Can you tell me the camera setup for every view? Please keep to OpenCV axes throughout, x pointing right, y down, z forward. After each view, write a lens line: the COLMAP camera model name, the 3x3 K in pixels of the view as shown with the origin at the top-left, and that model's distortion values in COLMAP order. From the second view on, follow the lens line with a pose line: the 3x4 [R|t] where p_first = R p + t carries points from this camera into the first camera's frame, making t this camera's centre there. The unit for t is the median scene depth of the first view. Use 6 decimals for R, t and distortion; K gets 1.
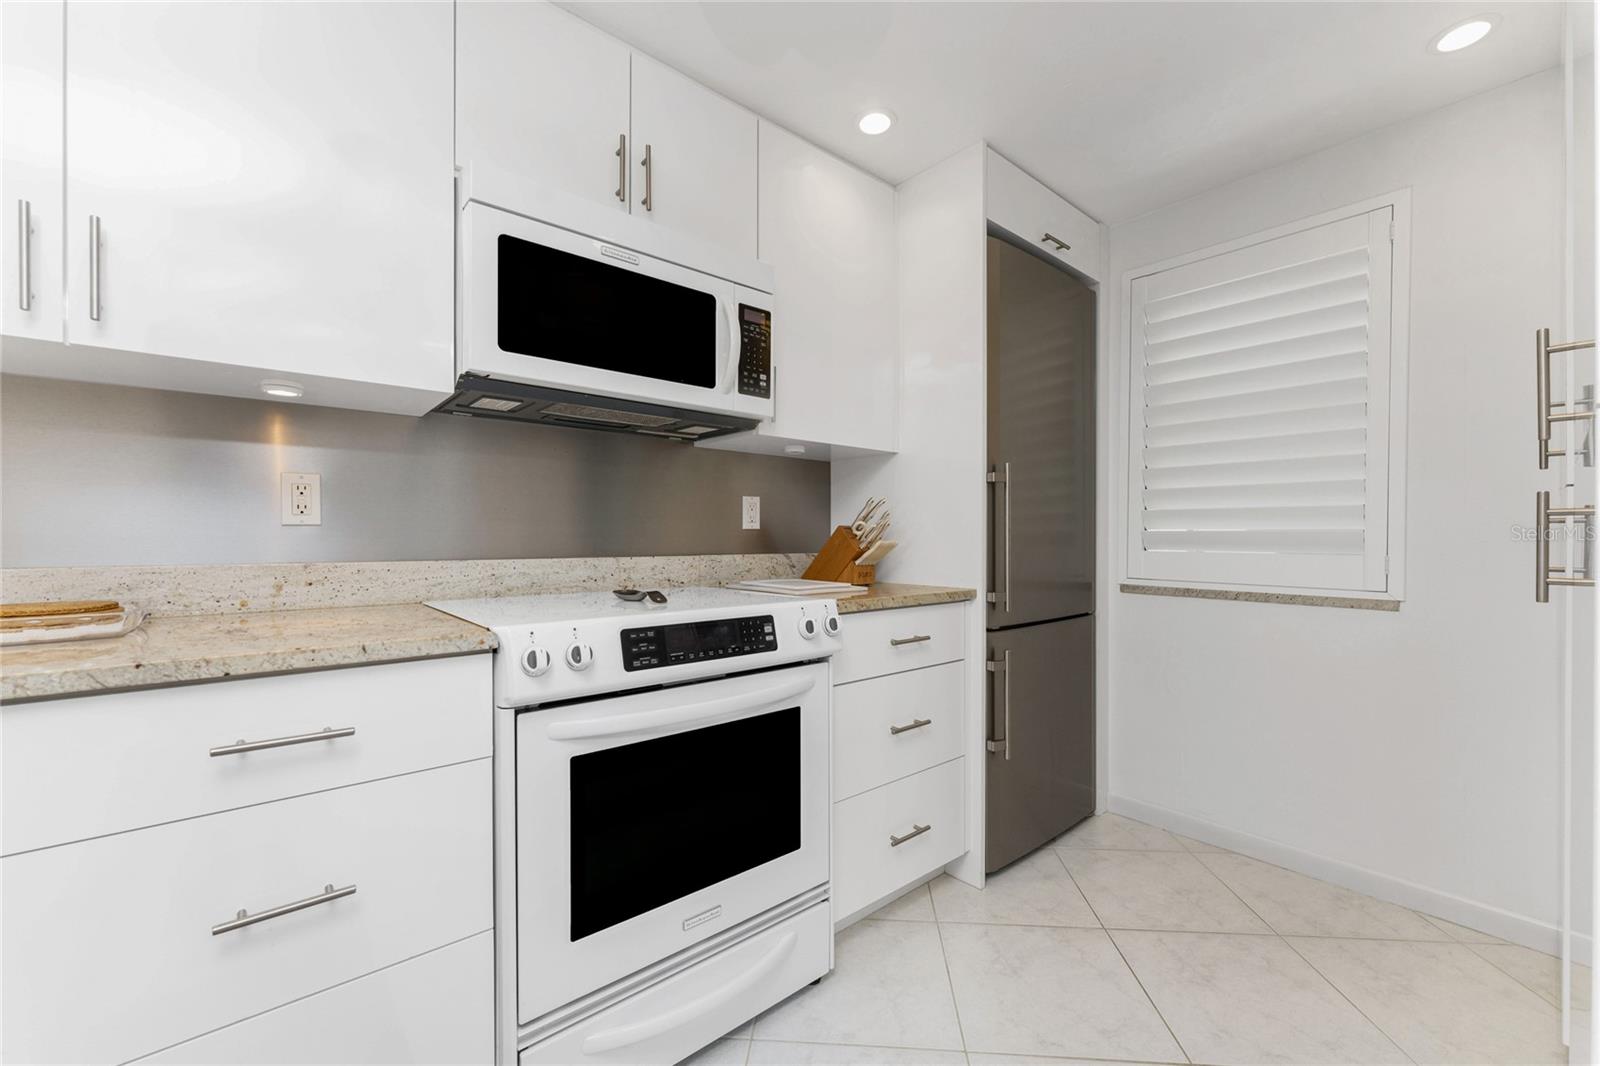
lens RADIAL K [[642.0, 0, 796.3], [0, 642.0, 540.6], [0, 0, 1]] dist [-0.000926, -0.000304]
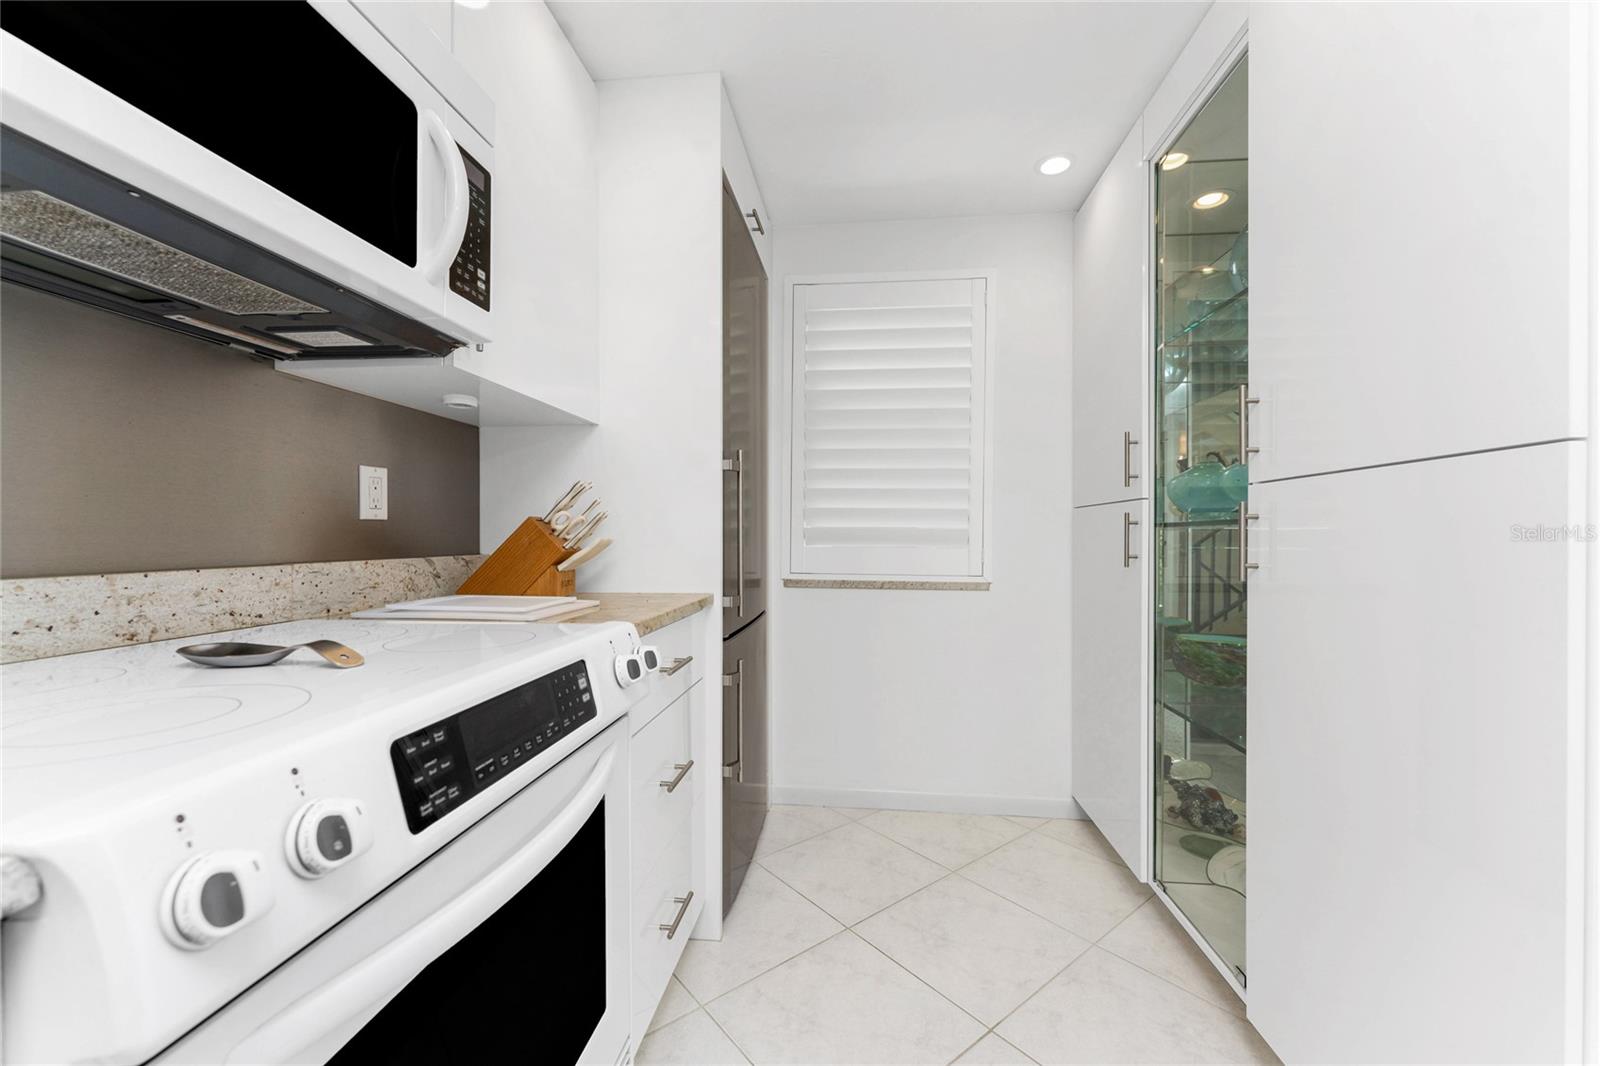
lens RADIAL K [[640.4, 0, 801.5], [0, 640.4, 539.6], [0, 0, 1]] dist [-0.001131, -0.000233]
pose [[0.726010, -0.004857, 0.687667, -0.255134], [0.001964, 0.999986, 0.004990, -0.001158], [-0.687681, -0.002272, 0.726009, 0.339997]]
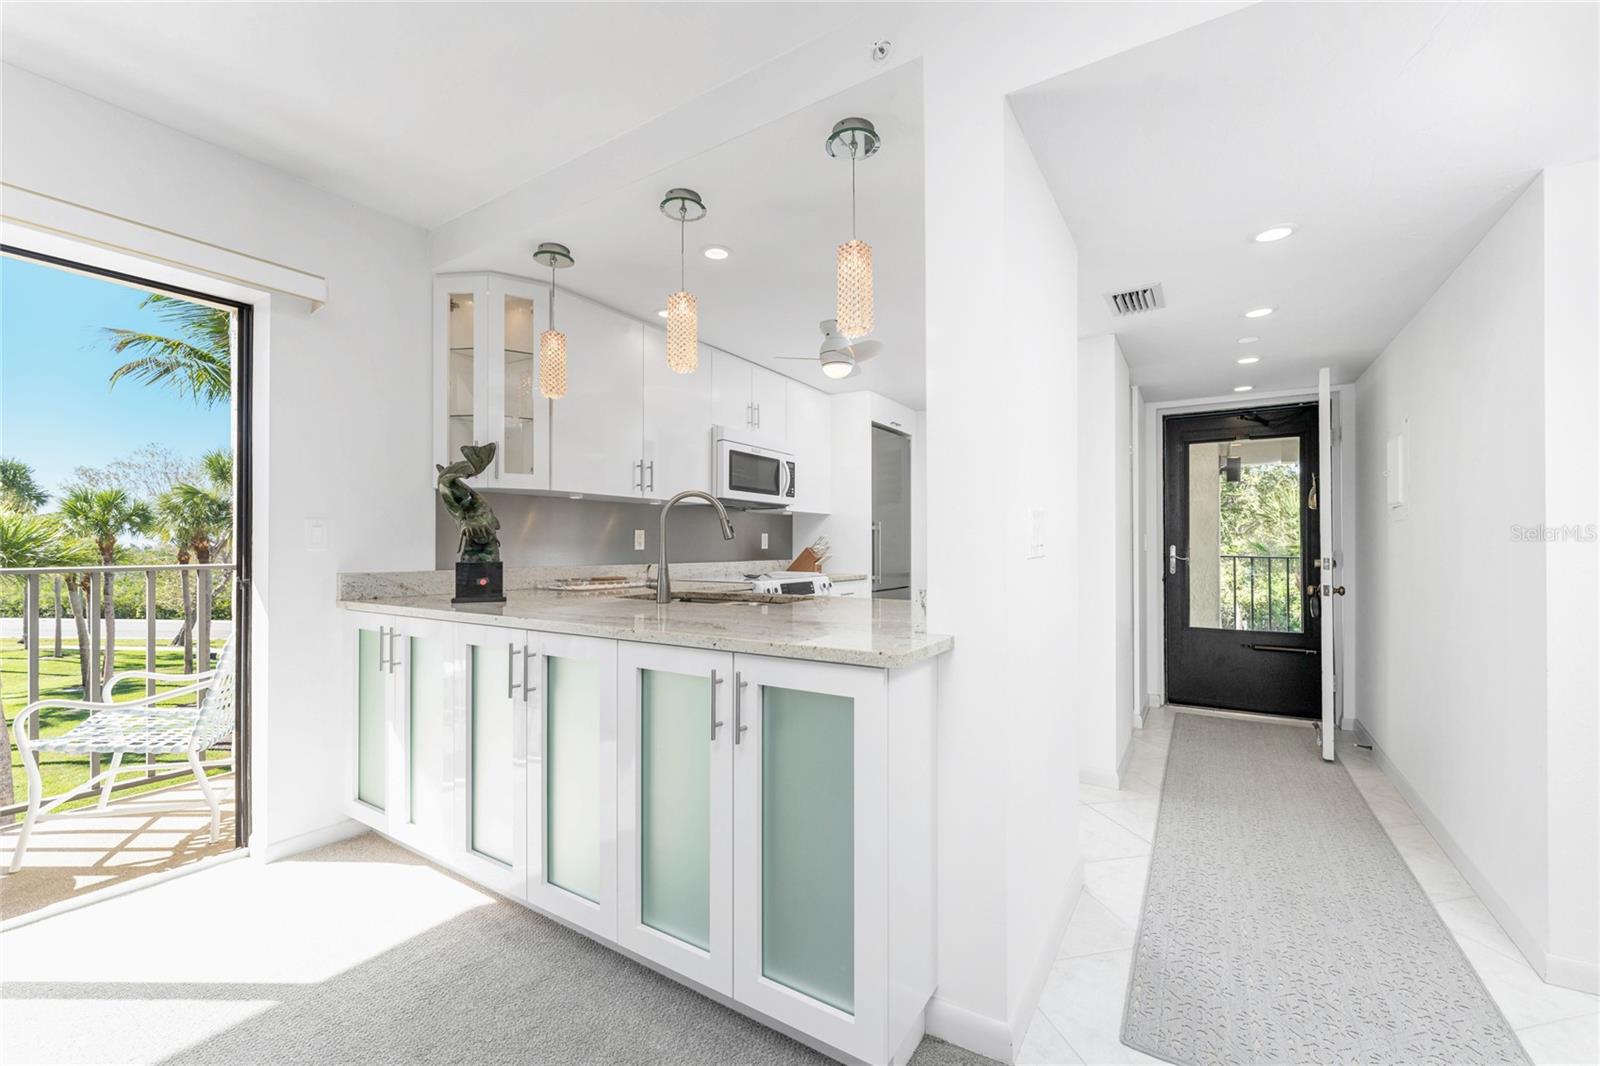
lens RADIAL K [[656.6, 0, 802.5], [0, 656.6, 545.4], [0, 0, 1]] dist [0.016965, 0.000009]
pose [[0.953810, 0.000694, 0.300410, -0.784755], [0.001120, 0.999982, -0.005868, -0.020811], [-0.300408, 0.005934, 0.953792, -1.444250]]
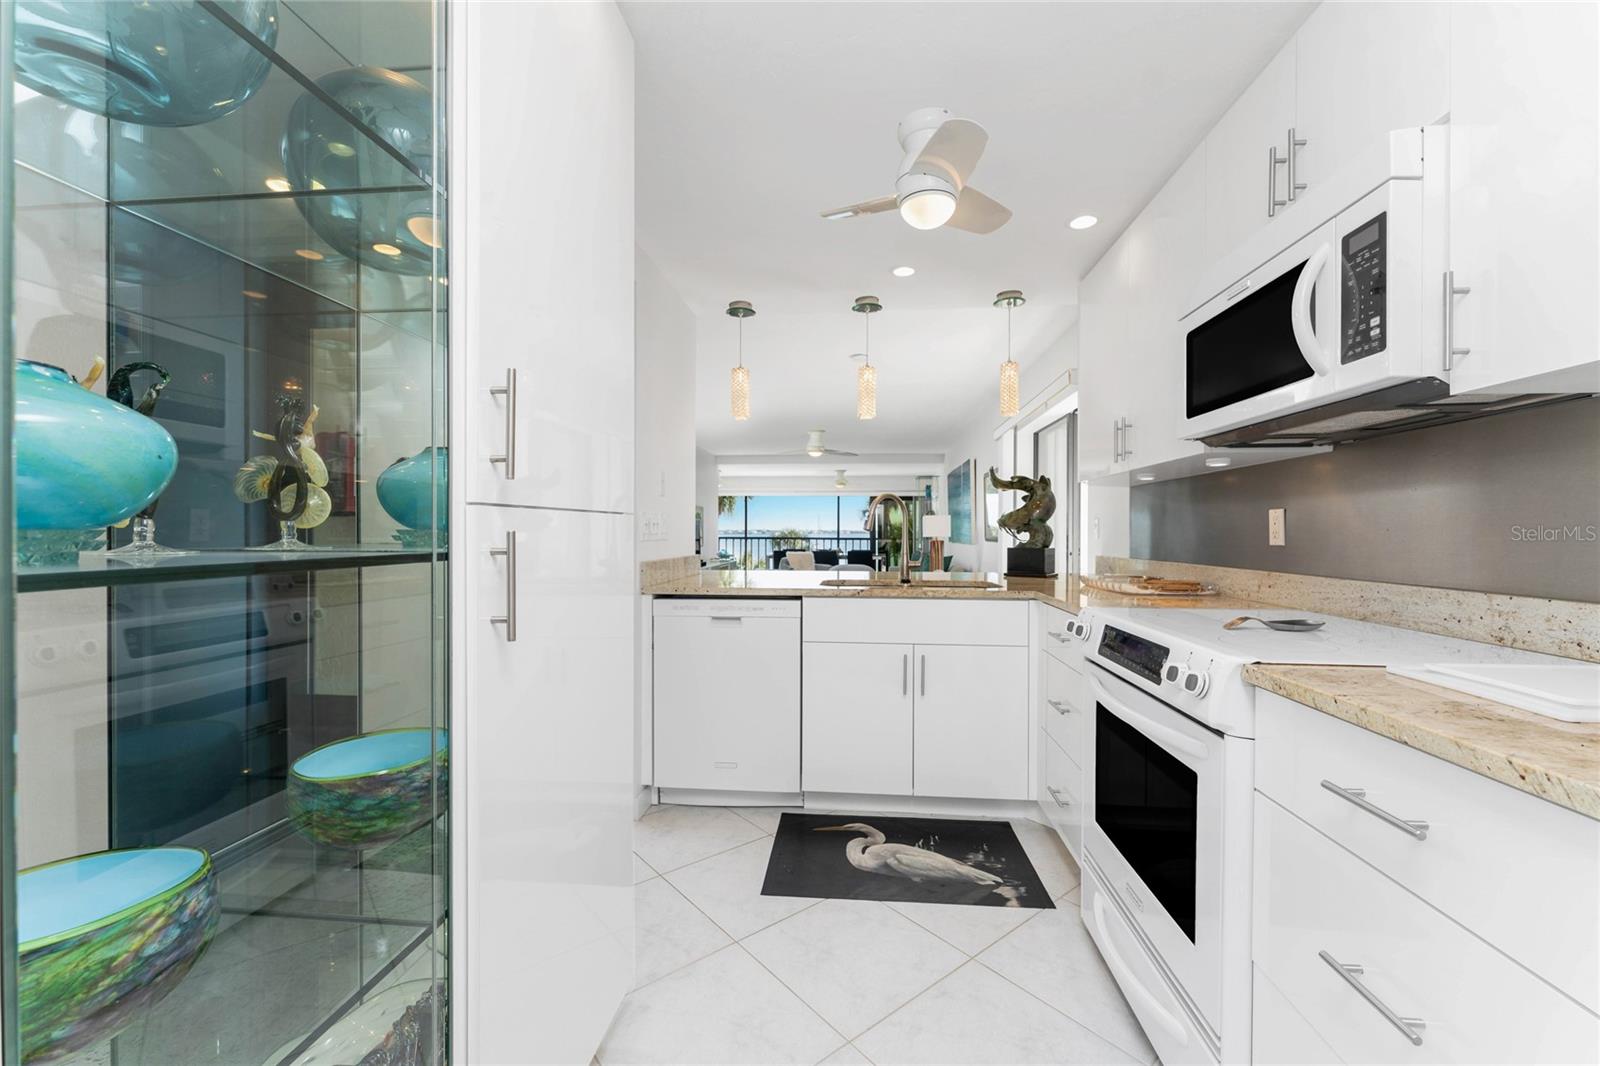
lens RADIAL K [[644.8, 0, 816.7], [0, 644.8, 535.1], [0, 0, 1]] dist [0.000542, -0.000062]
pose [[-0.703545, 0.000538, -0.710651, 0.806938], [-0.006329, 0.999955, 0.007023, -0.042058], [0.710623, 0.009438, -0.703510, 1.065787]]
